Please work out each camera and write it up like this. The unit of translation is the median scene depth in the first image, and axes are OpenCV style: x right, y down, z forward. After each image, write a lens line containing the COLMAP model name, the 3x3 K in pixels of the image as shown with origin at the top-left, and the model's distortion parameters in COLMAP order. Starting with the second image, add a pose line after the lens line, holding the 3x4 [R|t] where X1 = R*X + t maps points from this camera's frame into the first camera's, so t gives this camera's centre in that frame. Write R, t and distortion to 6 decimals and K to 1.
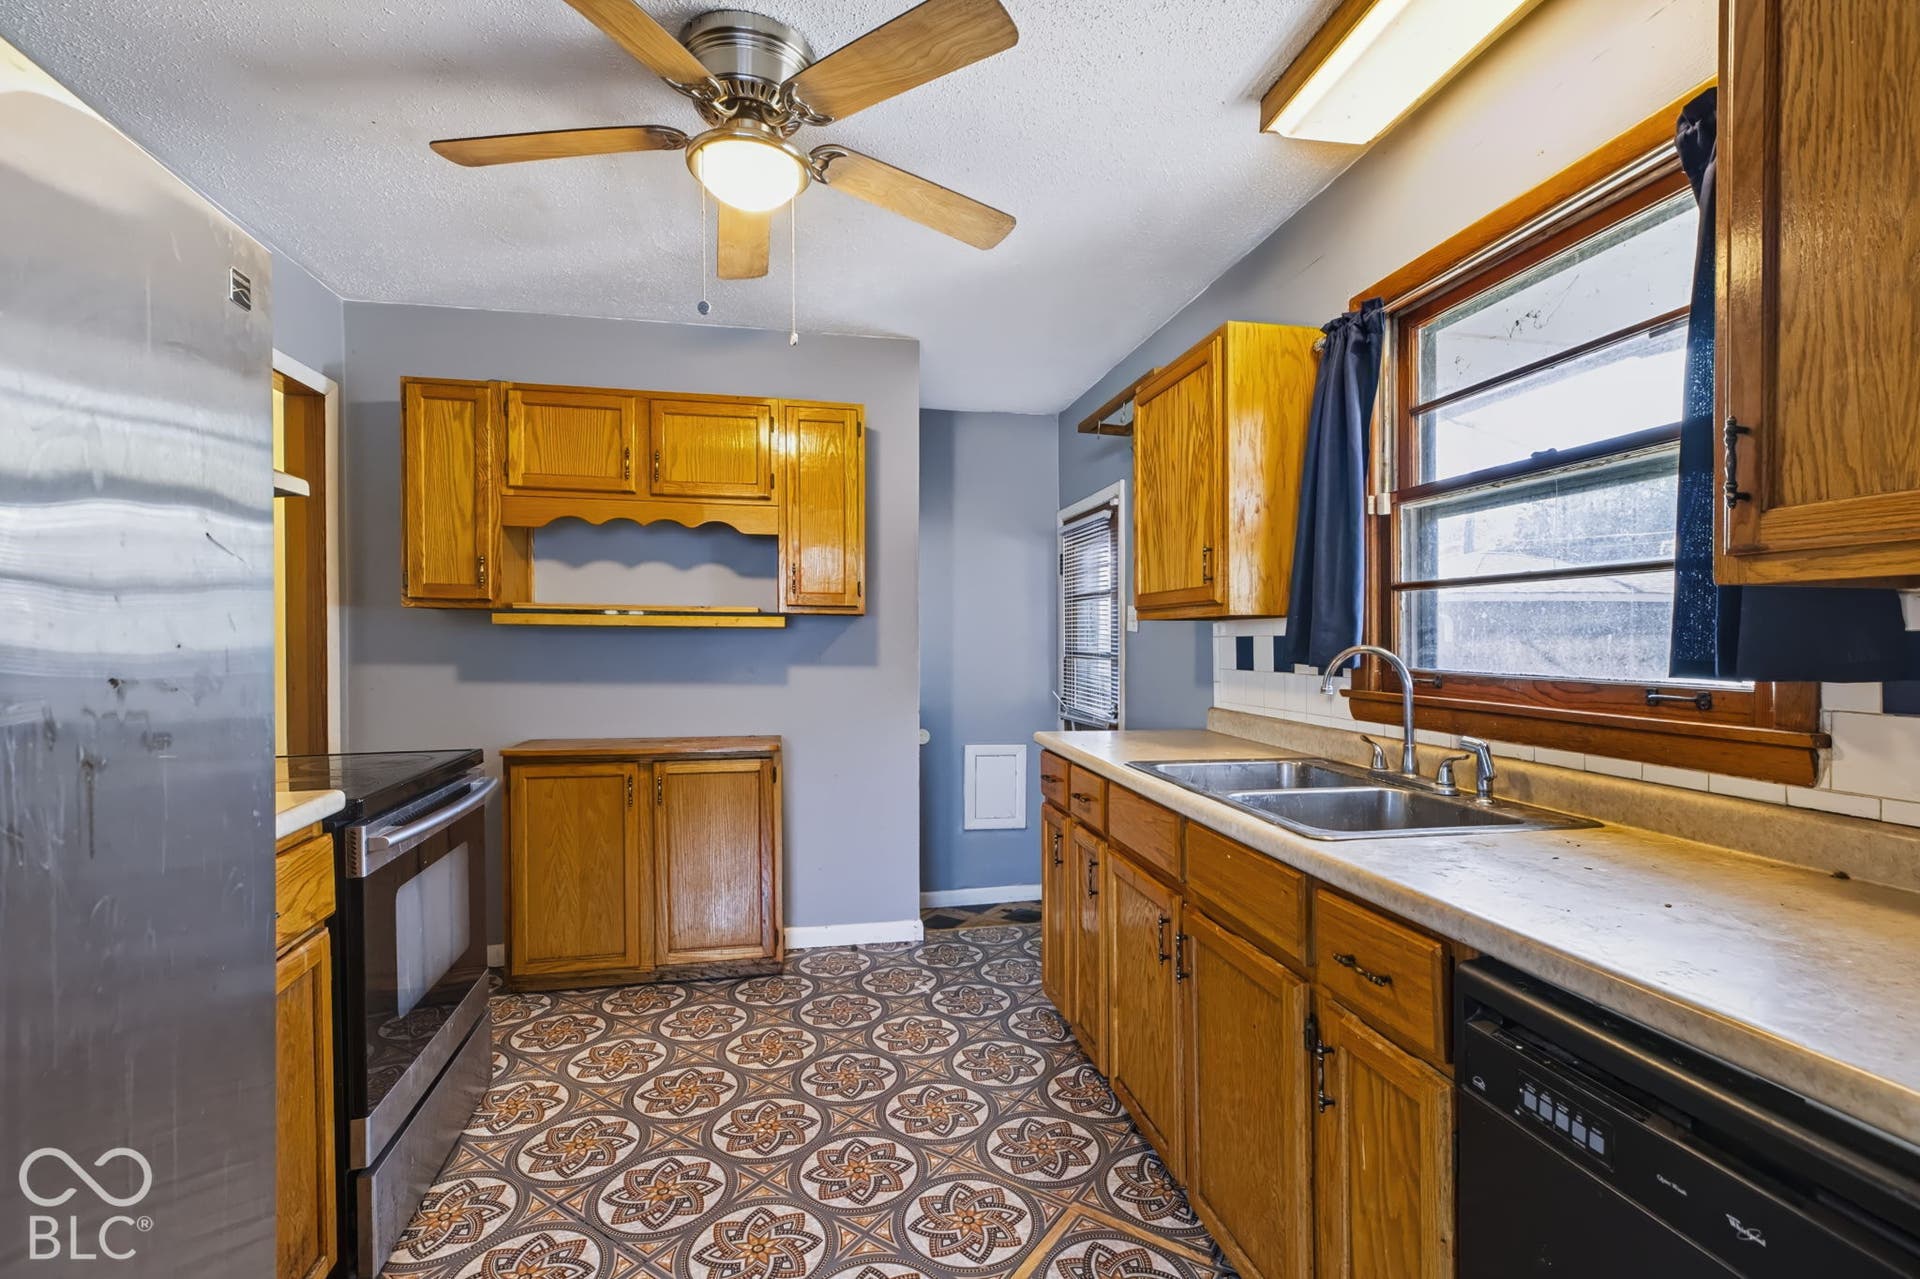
lens RADIAL K [[855.1, 0, 963.4], [0, 855.1, 643.1], [0, 0, 1]] dist [0.001488, 0.000521]
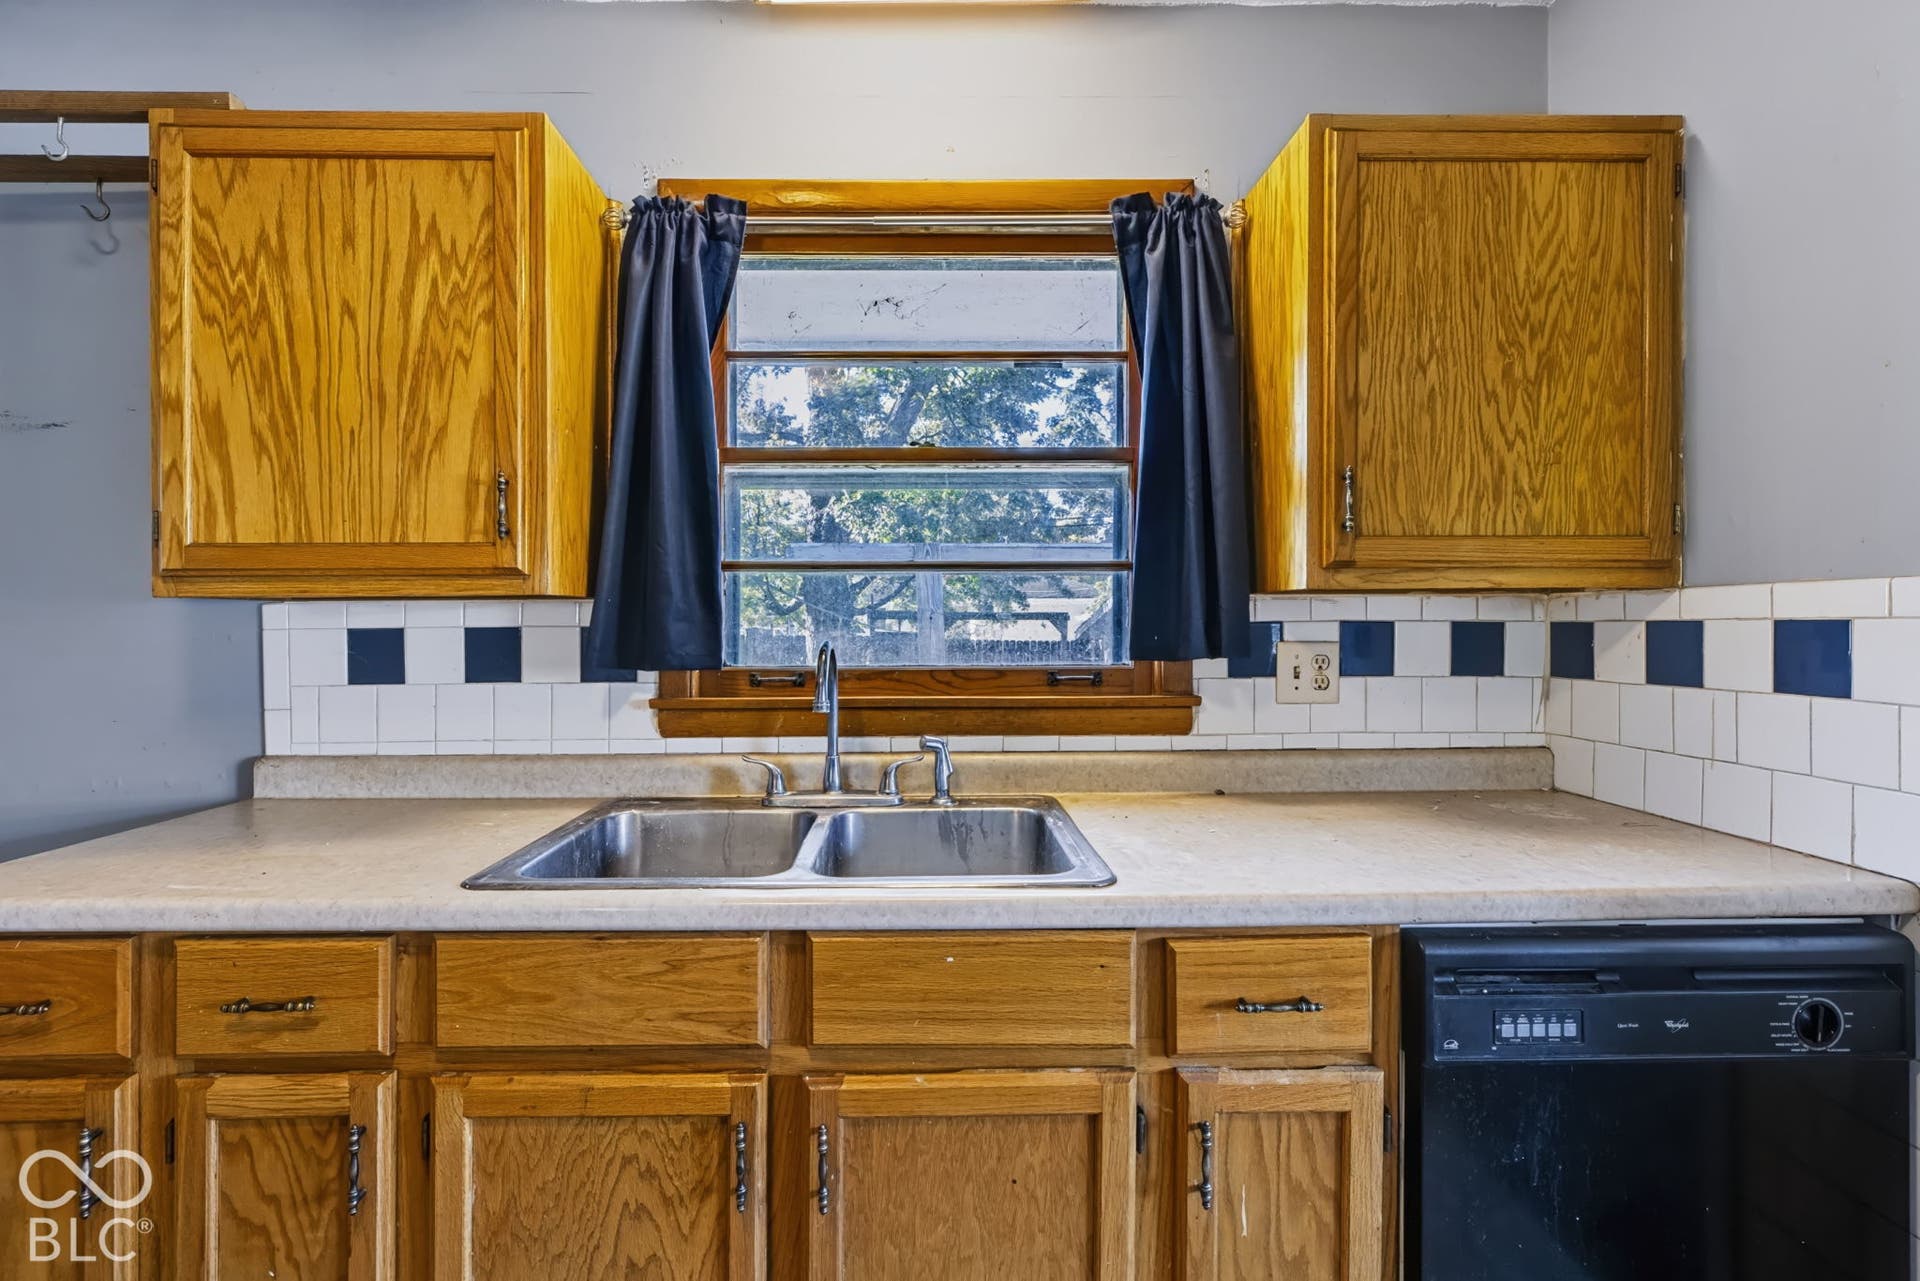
lens RADIAL K [[855.1, 0, 956.2], [0, 855.1, 623.2], [0, 0, 1]] dist [0.001488, 0.000521]
pose [[0.175882, -0.002883, 0.984407, -0.413663], [0.011029, 0.999939, 0.000958, -0.017336], [-0.984349, 0.010688, 0.175903, 1.038804]]
